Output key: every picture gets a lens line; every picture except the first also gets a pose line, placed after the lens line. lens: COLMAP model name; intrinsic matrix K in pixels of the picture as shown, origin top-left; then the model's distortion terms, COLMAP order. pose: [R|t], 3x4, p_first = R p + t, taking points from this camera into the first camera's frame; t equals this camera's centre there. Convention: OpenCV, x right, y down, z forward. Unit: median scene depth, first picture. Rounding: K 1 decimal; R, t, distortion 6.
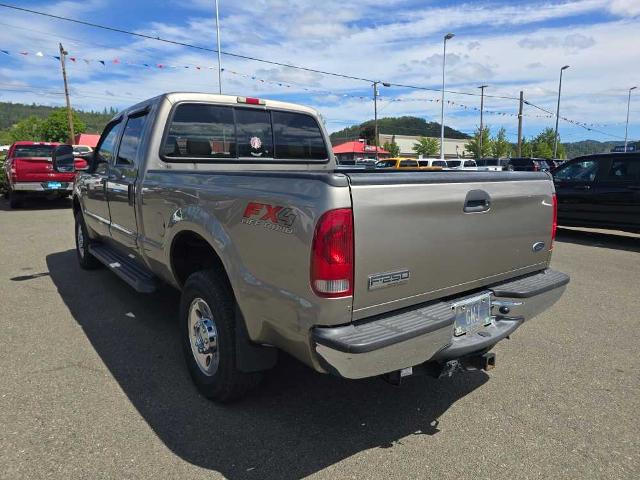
lens RADIAL K [[438.1, 0, 325.6], [0, 438.1, 233.2], [0, 0, 1]] dist [0.013537, -0.003896]
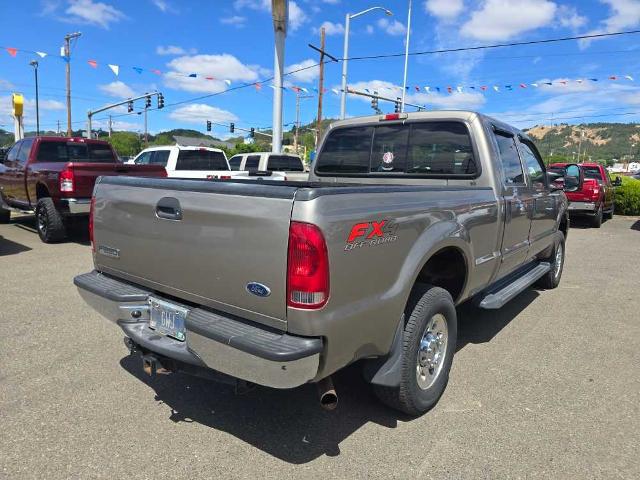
lens RADIAL K [[436.2, 0, 322.6], [0, 436.2, 238.7], [0, 0, 1]] dist [0.026194, -0.017567]
pose [[0.221966, 0.133941, -0.965811, 0.816655], [-0.170762, 0.980552, 0.096741, -0.094390], [0.959985, 0.143450, 0.240521, 0.639774]]
